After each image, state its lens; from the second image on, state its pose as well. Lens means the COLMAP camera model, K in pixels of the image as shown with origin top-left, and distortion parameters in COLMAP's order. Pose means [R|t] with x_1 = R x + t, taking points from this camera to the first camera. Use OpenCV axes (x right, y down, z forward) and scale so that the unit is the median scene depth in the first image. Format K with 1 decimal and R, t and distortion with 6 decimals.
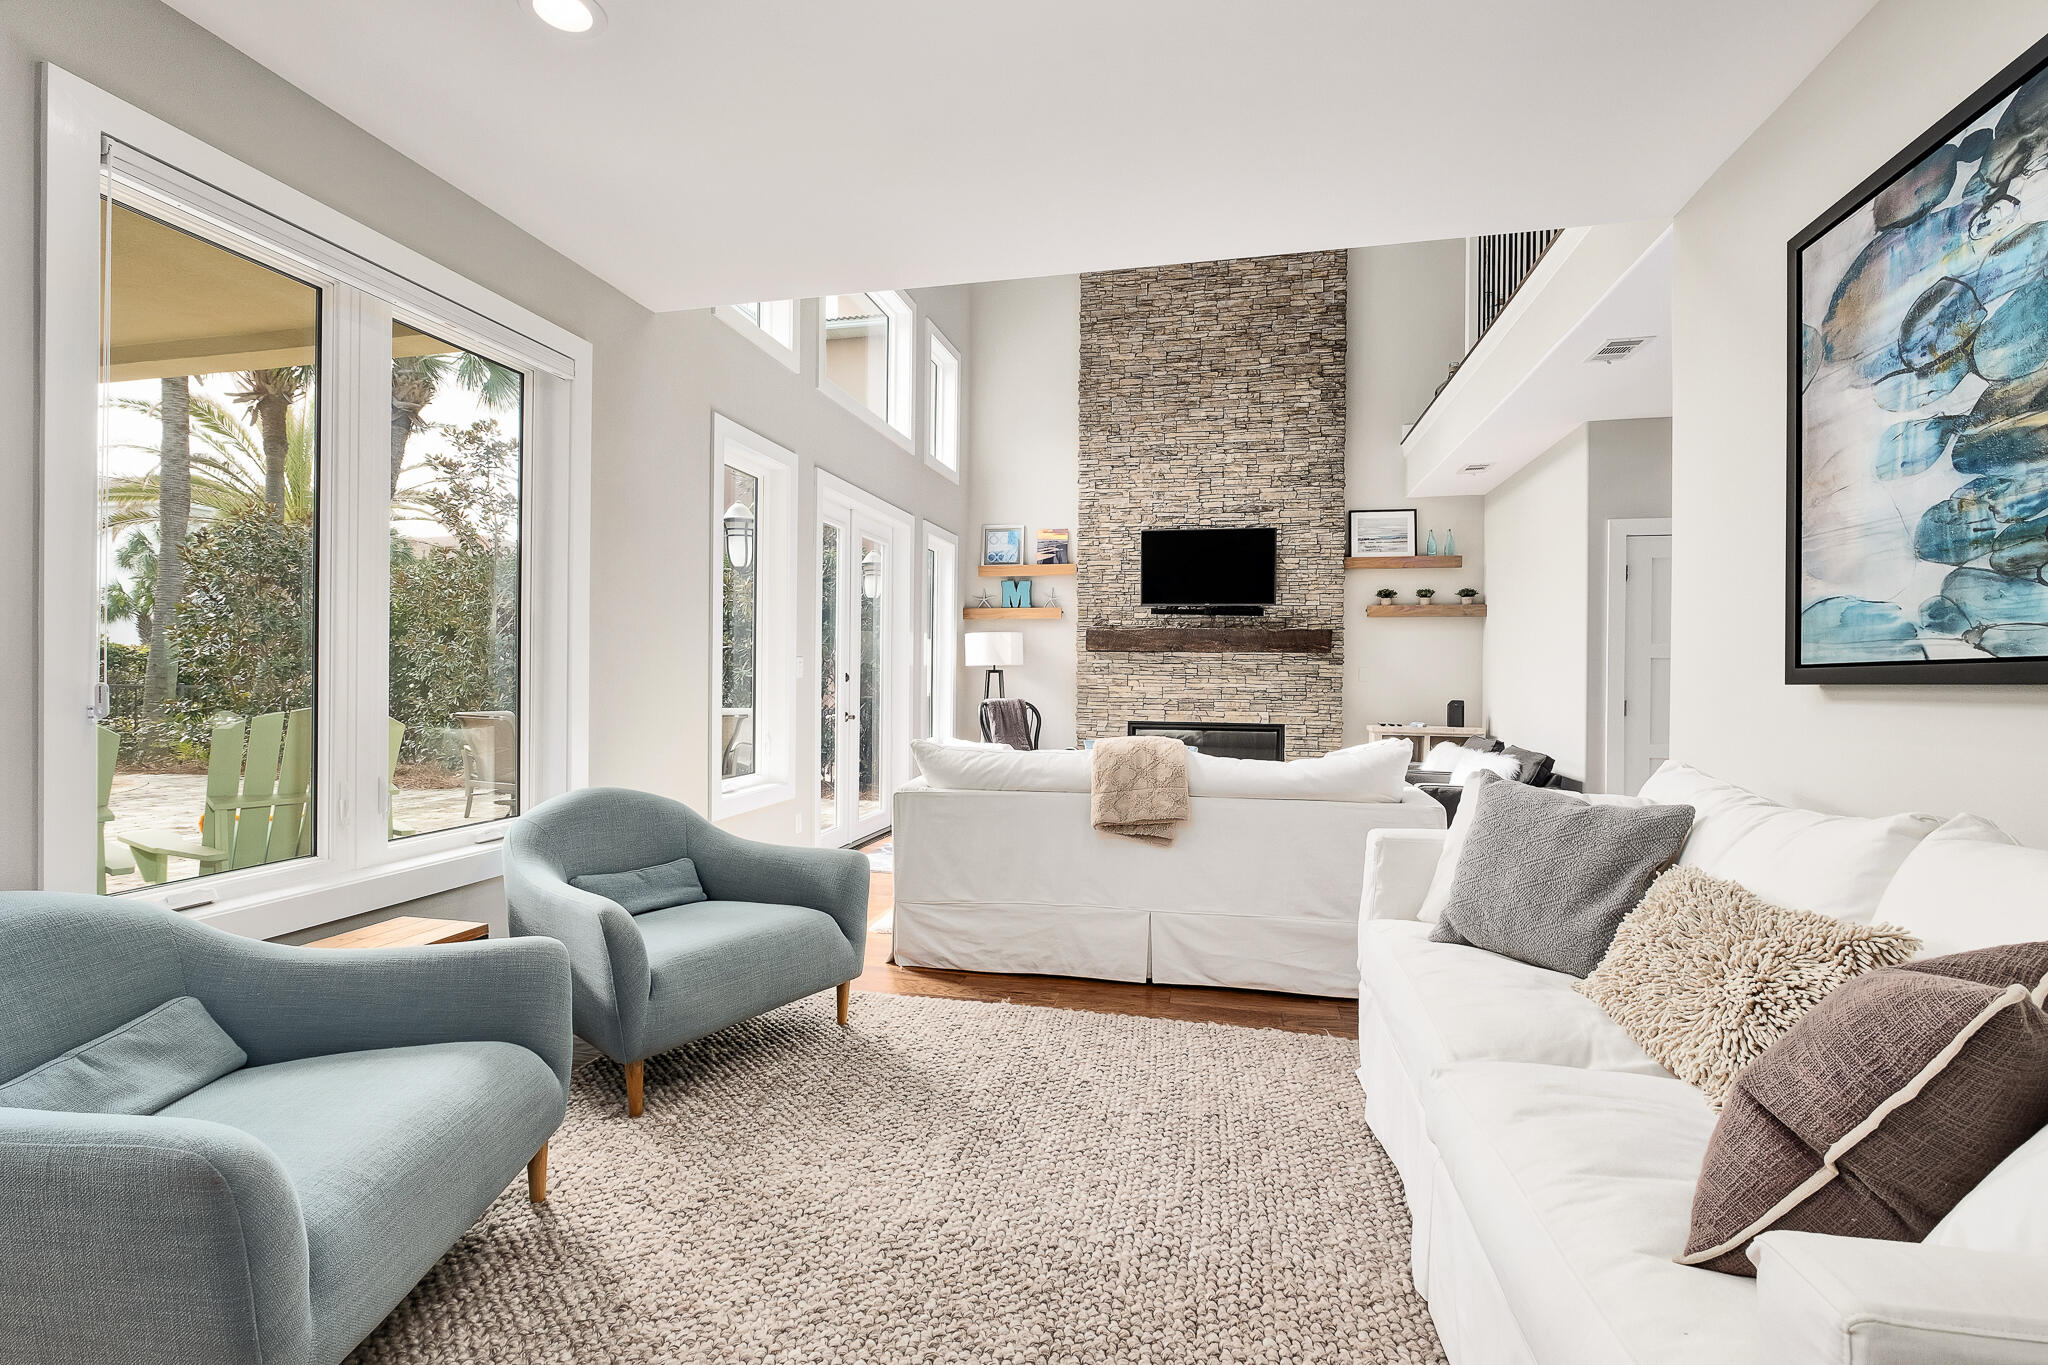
lens RADIAL K [[898.3, 0, 1024.0], [0, 898.3, 682.5], [0, 0, 1]] dist [-0.001861, -0.000212]
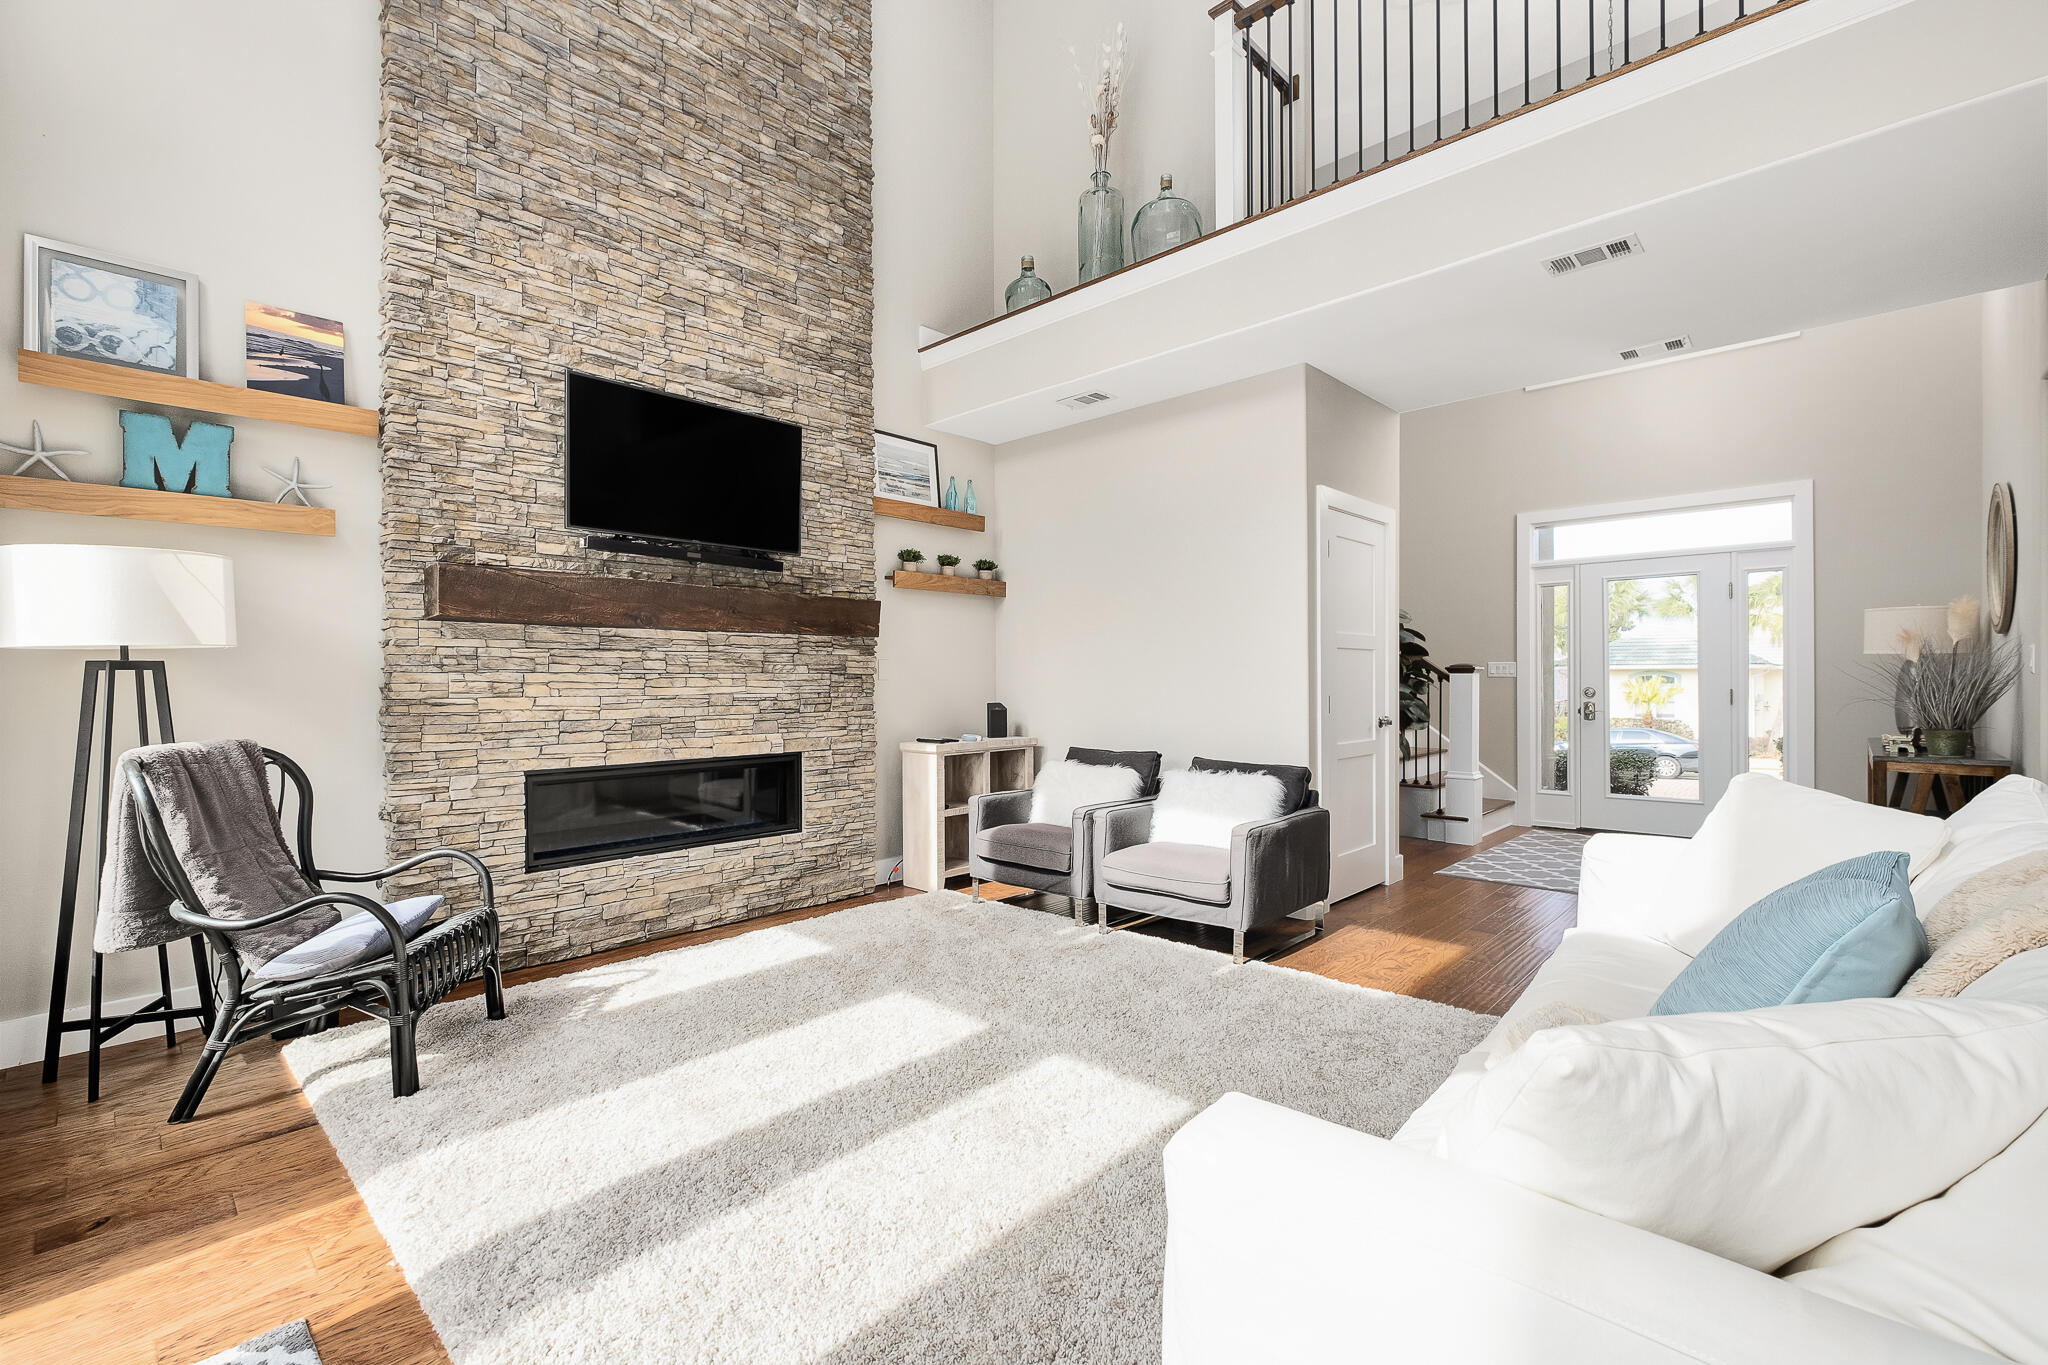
lens RADIAL K [[887.7, 0, 1019.8], [0, 887.7, 686.3], [0, 0, 1]] dist [-0.003825, -0.000400]
pose [[0.516909, -0.018404, 0.855843, -0.150986], [0.015206, 0.999809, 0.012315, -0.003197], [-0.855906, 0.006648, 0.517090, 0.551524]]
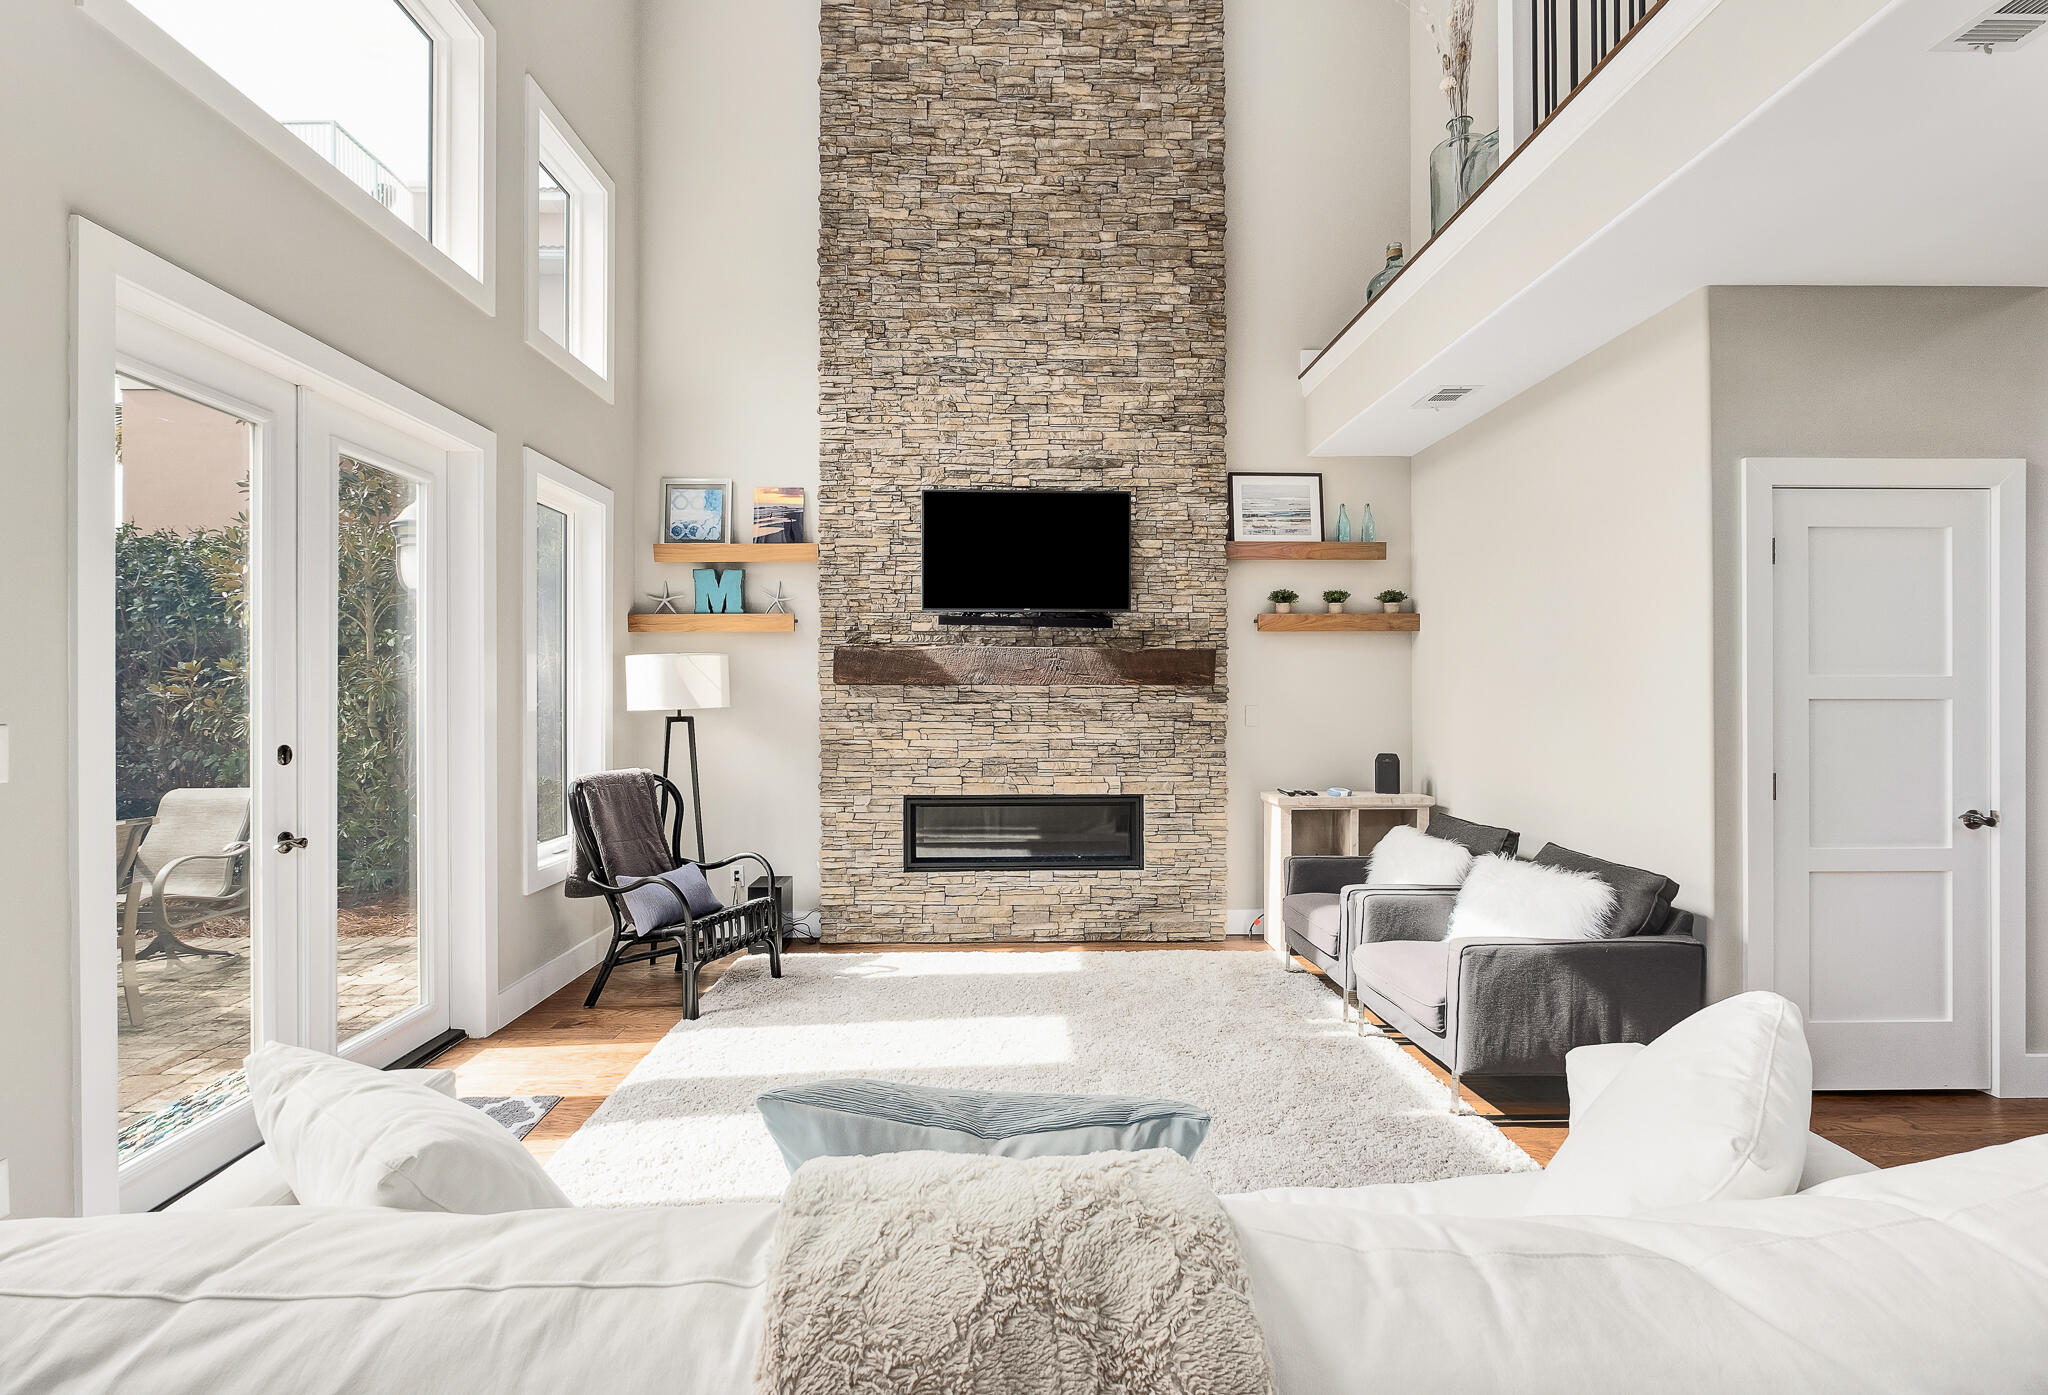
lens RADIAL K [[911.6, 0, 1011.6], [0, 911.6, 698.6], [0, 0, 1]] dist [-0.002873, -0.000091]
pose [[0.971896, -0.011372, 0.235134, 0.040830], [0.012542, 0.999915, -0.003482, -0.021652], [-0.235074, 0.006333, 0.971957, 0.372491]]
